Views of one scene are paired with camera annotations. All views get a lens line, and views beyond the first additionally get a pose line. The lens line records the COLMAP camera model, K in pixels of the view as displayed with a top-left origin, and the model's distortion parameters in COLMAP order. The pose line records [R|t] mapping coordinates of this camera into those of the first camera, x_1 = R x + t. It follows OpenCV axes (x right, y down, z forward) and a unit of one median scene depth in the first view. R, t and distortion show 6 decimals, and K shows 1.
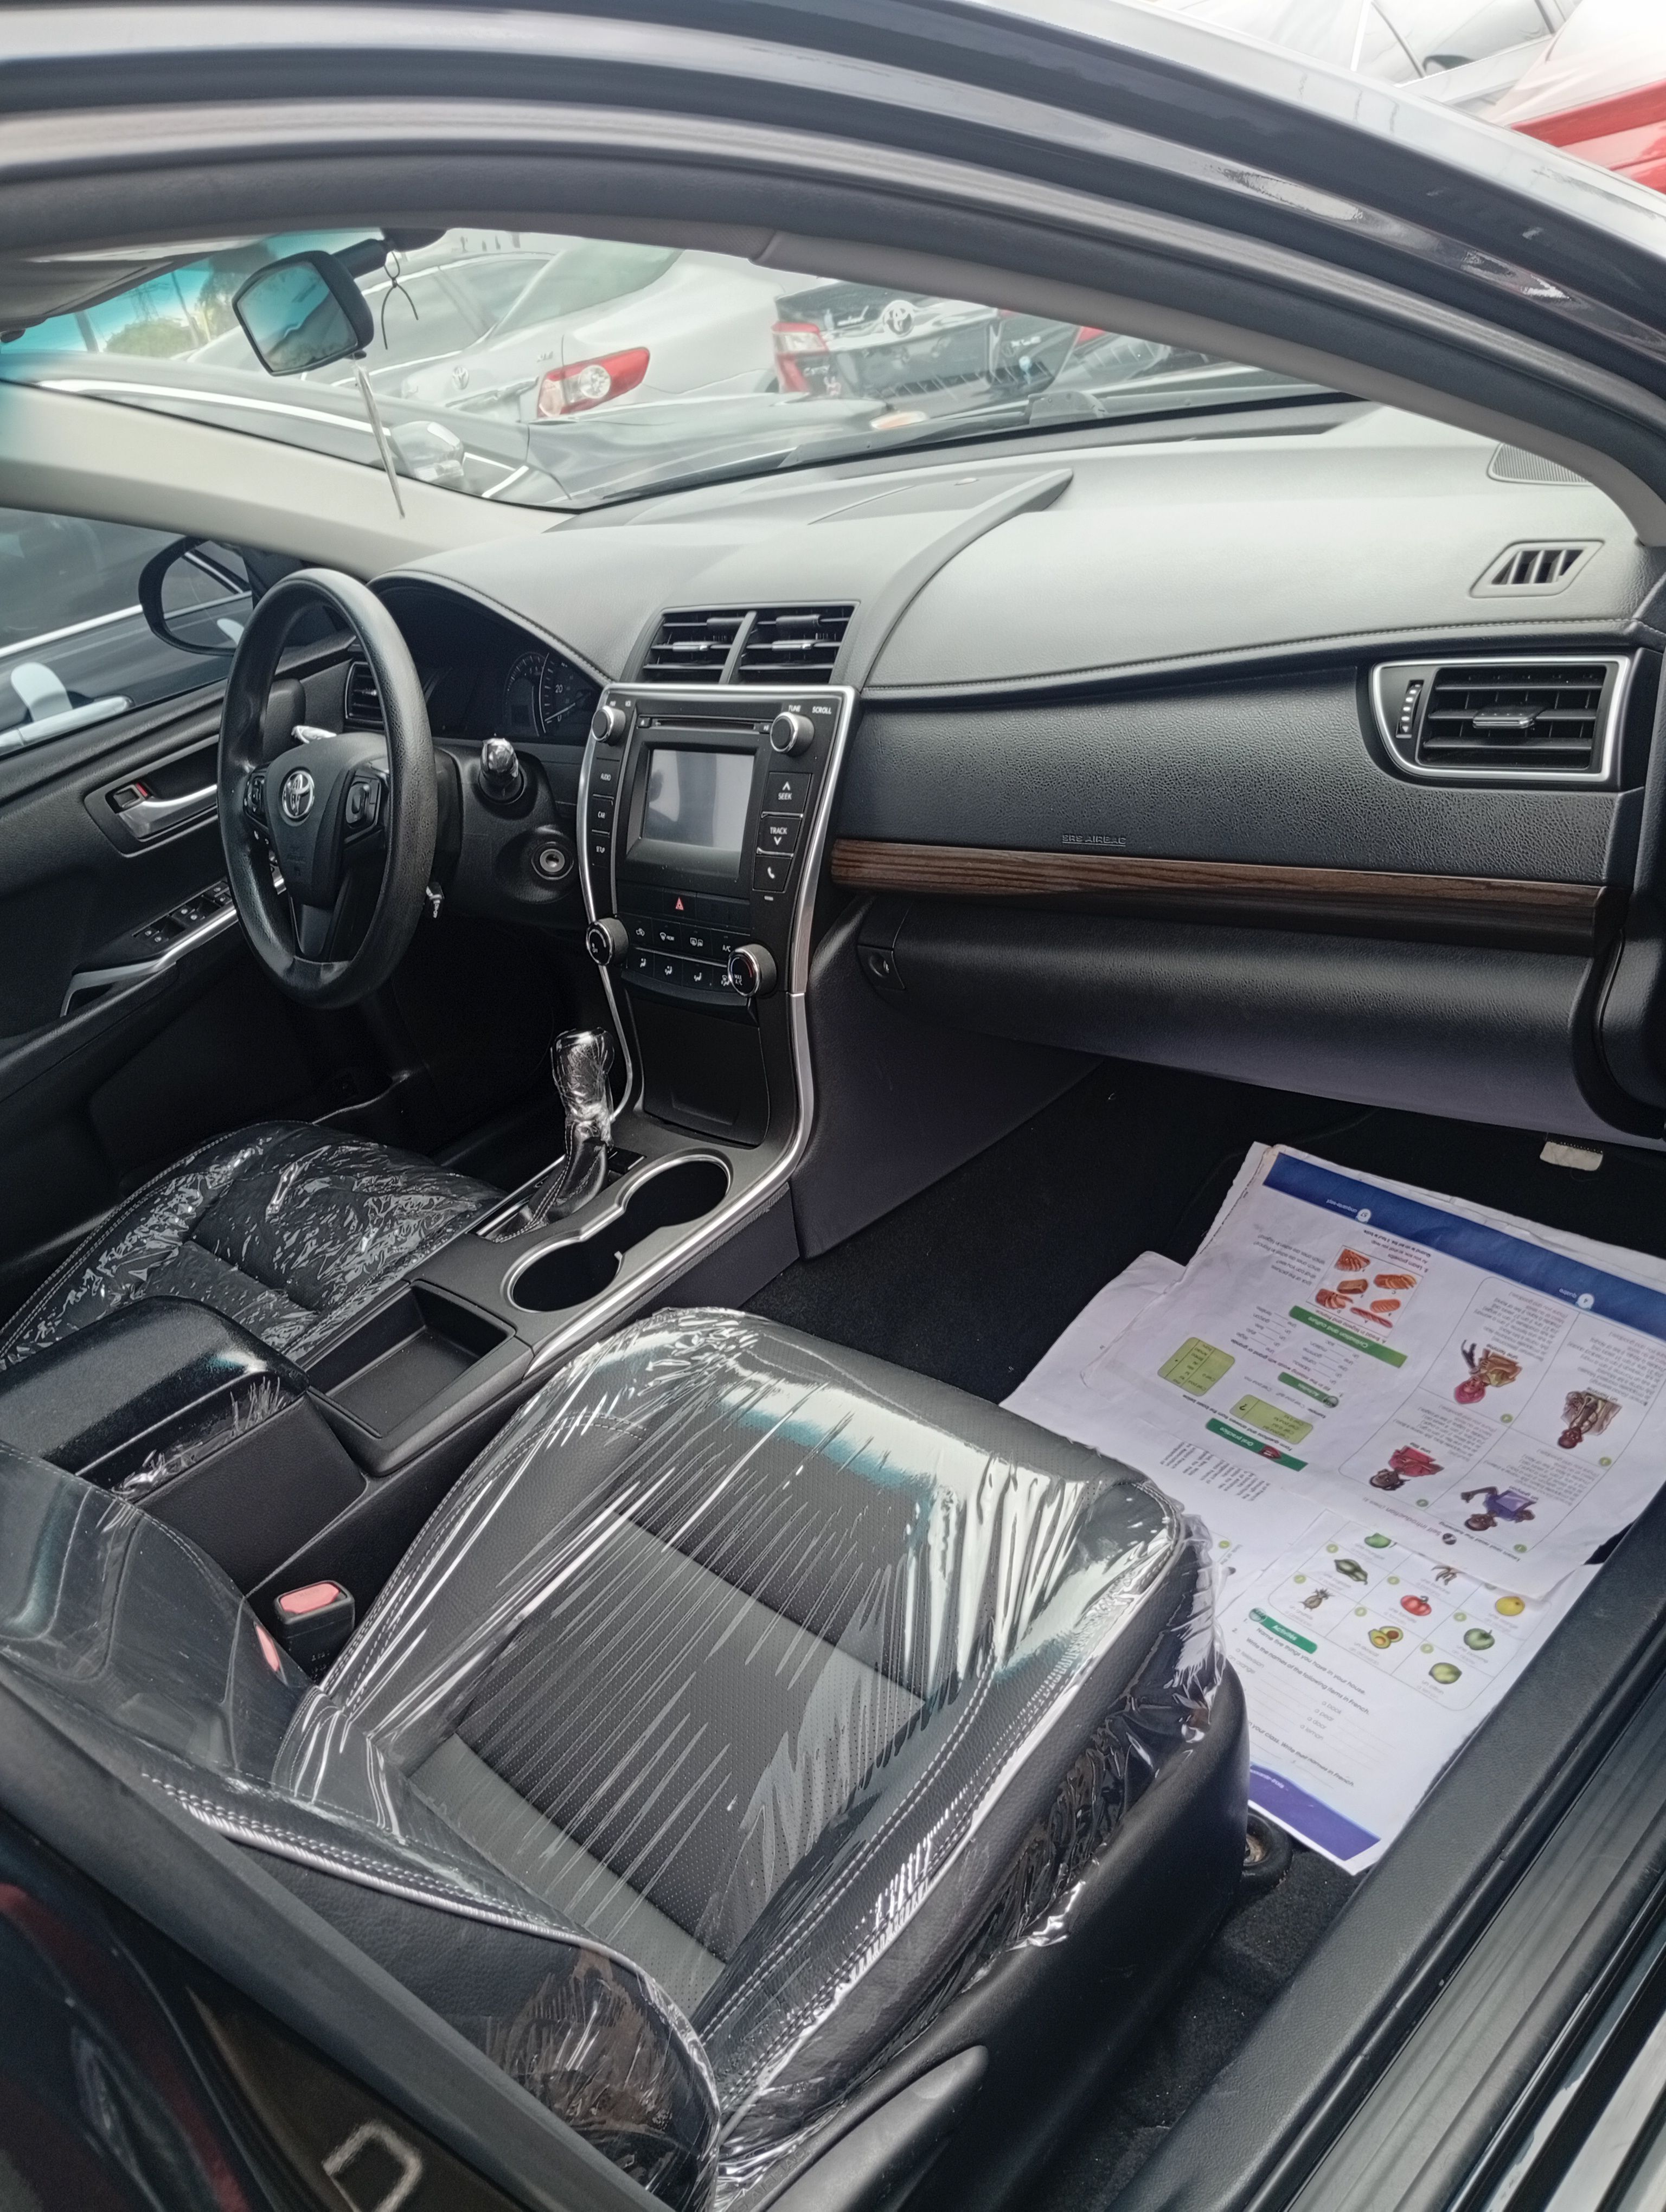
lens RADIAL K [[1737.2, 0, 892.2], [0, 1737.2, 1161.0], [0, 0, 1]] dist [0.067787, -0.226755]
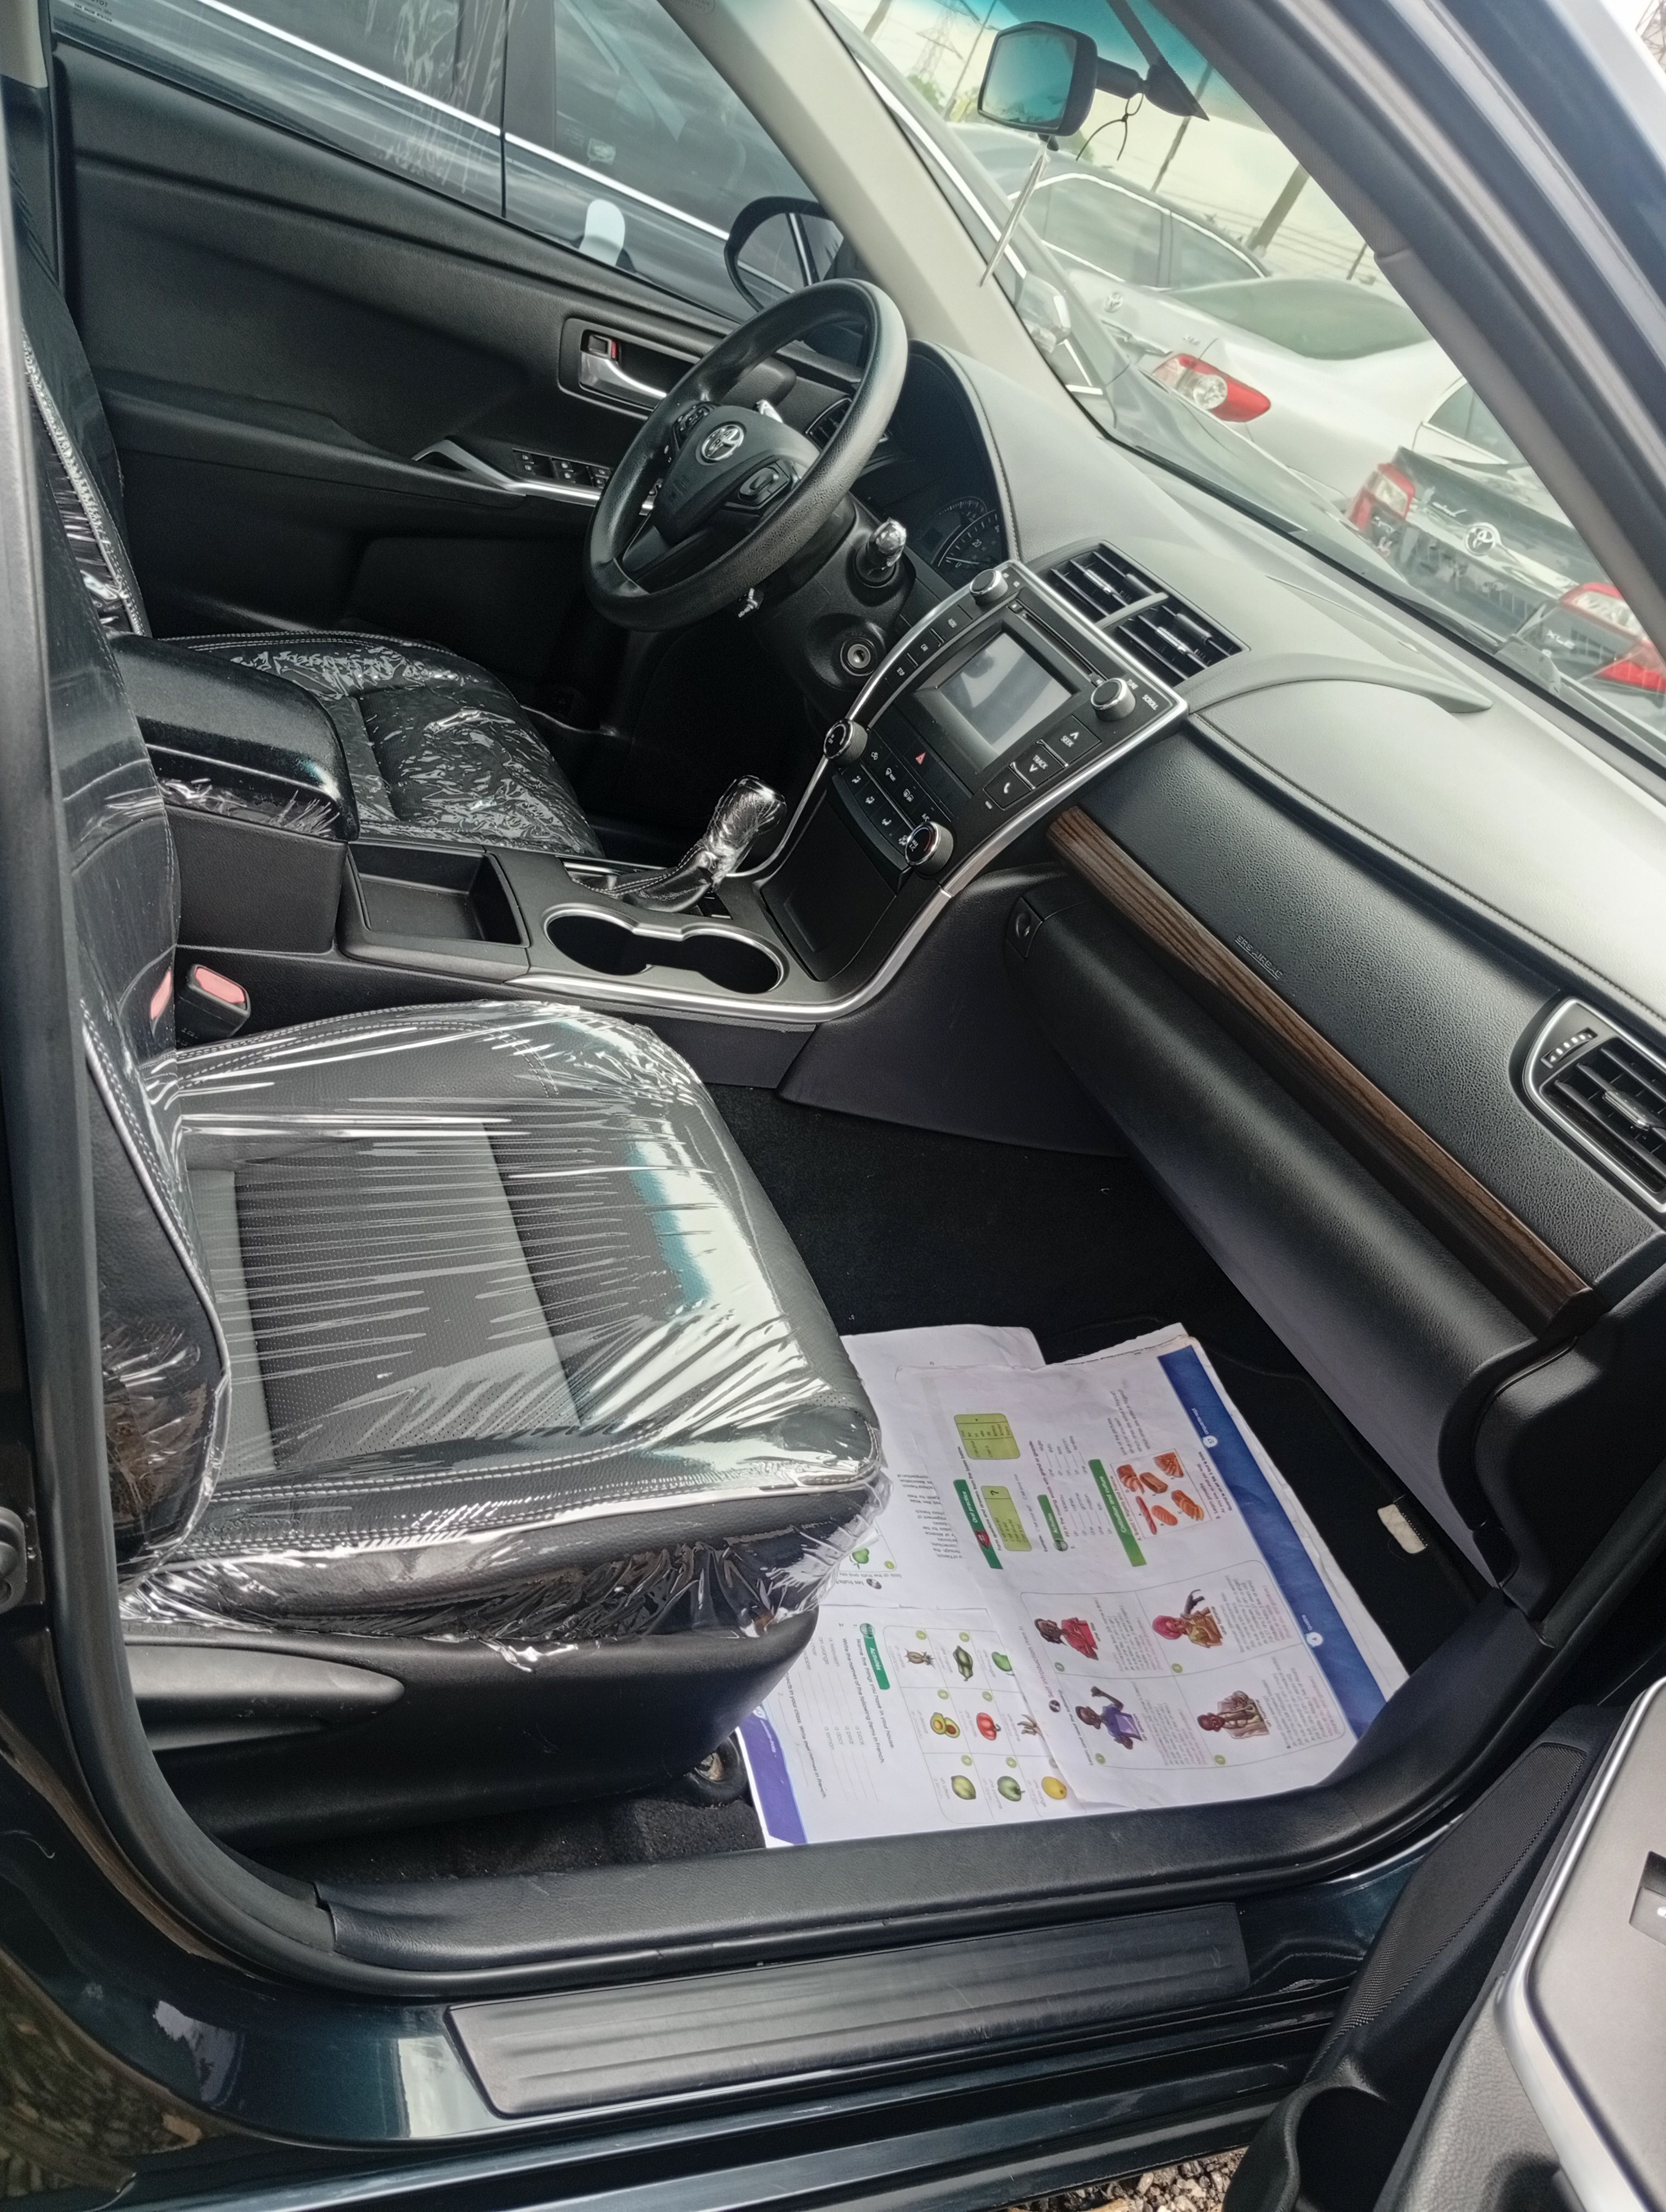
lens RADIAL K [[1777.1, 0, 837.4], [0, 1777.1, 1186.9], [0, 0, 1]] dist [0.038073, -0.114898]
pose [[0.735084, 0.676807, -0.039786, 0.057289], [-0.677026, 0.735895, 0.009741, 0.065374], [0.035871, 0.019775, 0.999161, -0.054524]]
